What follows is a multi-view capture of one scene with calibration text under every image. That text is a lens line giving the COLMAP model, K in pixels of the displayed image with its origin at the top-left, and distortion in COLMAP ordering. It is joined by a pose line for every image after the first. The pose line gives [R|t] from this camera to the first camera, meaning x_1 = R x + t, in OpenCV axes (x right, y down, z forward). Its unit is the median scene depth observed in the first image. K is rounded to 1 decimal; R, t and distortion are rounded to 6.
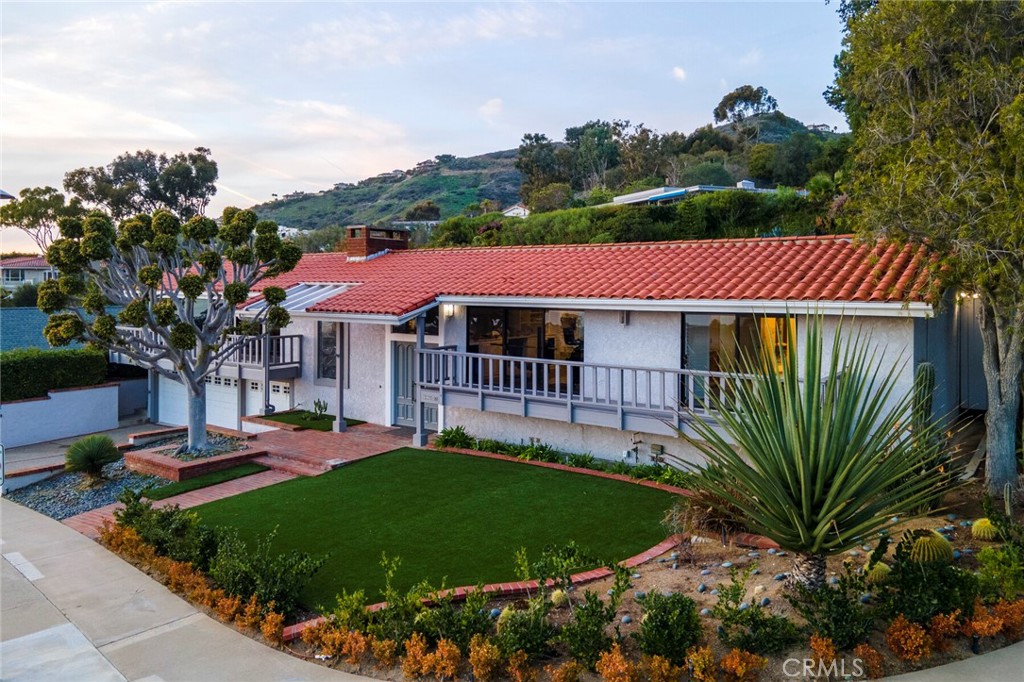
lens RADIAL K [[739.0, 0, 517.9], [0, 739.0, 307.5], [0, 0, 1]] dist [0.007548, 0.043615]
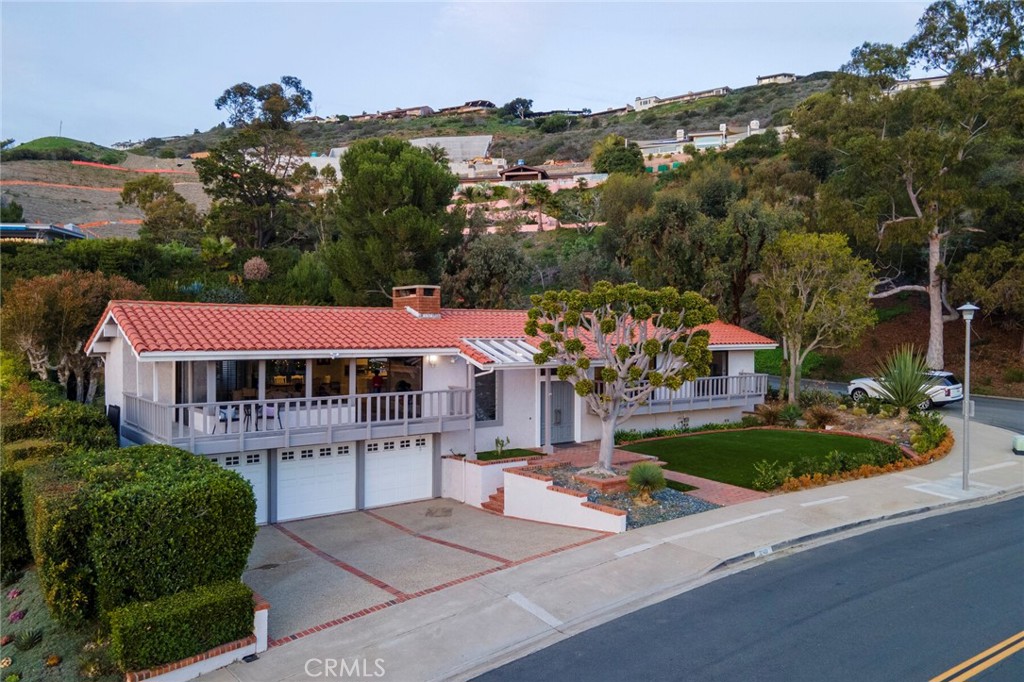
lens RADIAL K [[699.8, 0, 512.0], [0, 699.8, 341.0], [0, 0, 1]] dist [0.007827, 0.033932]
pose [[0.323124, -0.013096, 0.946266, -1.386383], [0.029320, 0.999563, 0.003821, -0.032519], [-0.945902, 0.026510, 0.323367, 0.656018]]
